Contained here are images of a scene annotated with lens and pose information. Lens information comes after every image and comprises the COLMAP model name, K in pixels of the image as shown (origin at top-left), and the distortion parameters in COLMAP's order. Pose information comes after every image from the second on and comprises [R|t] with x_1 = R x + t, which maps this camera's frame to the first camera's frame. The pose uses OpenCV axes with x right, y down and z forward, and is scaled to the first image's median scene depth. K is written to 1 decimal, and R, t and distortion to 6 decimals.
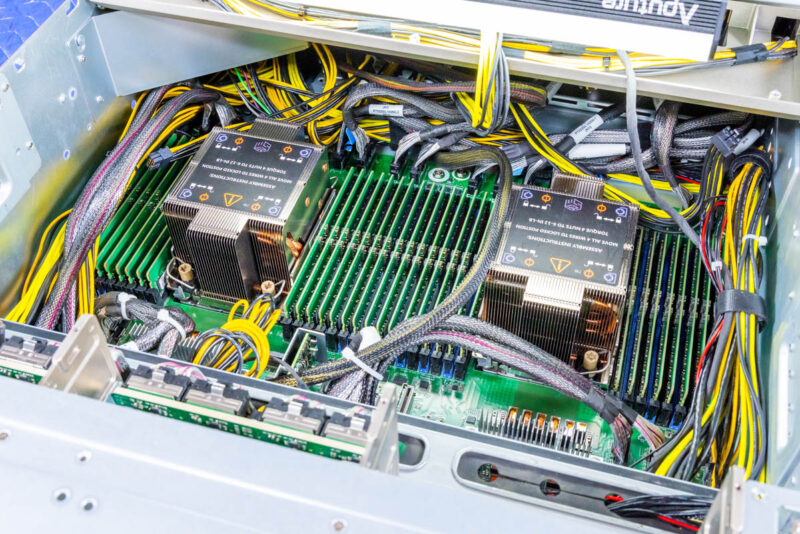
lens RADIAL K [[891.0, 0, 400.0], [0, 891.0, 267.0], [0, 0, 1]] dist [0.016113, 0.003499]
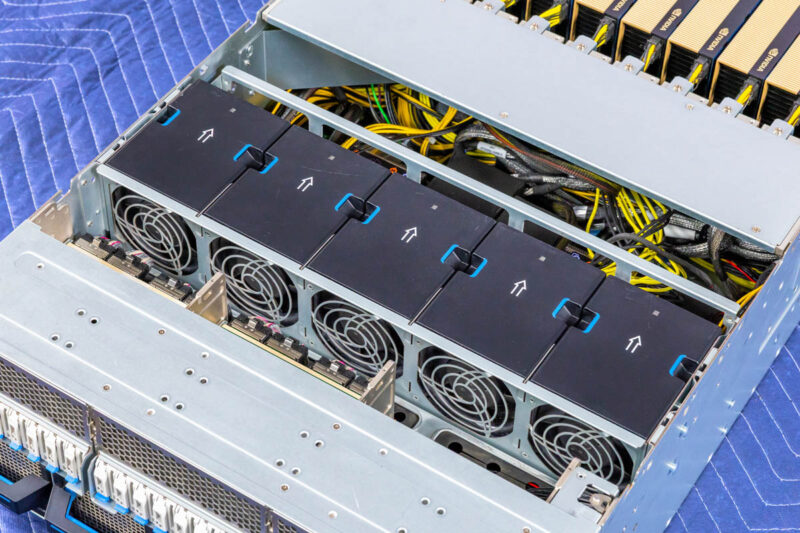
lens RADIAL K [[1712.9, 0, 400.0], [0, 1712.9, 266.5], [0, 0, 1]] dist [-0.031259, -0.051716]
pose [[0.957735, 0.236556, -0.163659, 0.277279], [-0.234667, 0.971579, 0.031066, -0.078602], [0.166357, 0.008652, 0.986028, -1.202259]]
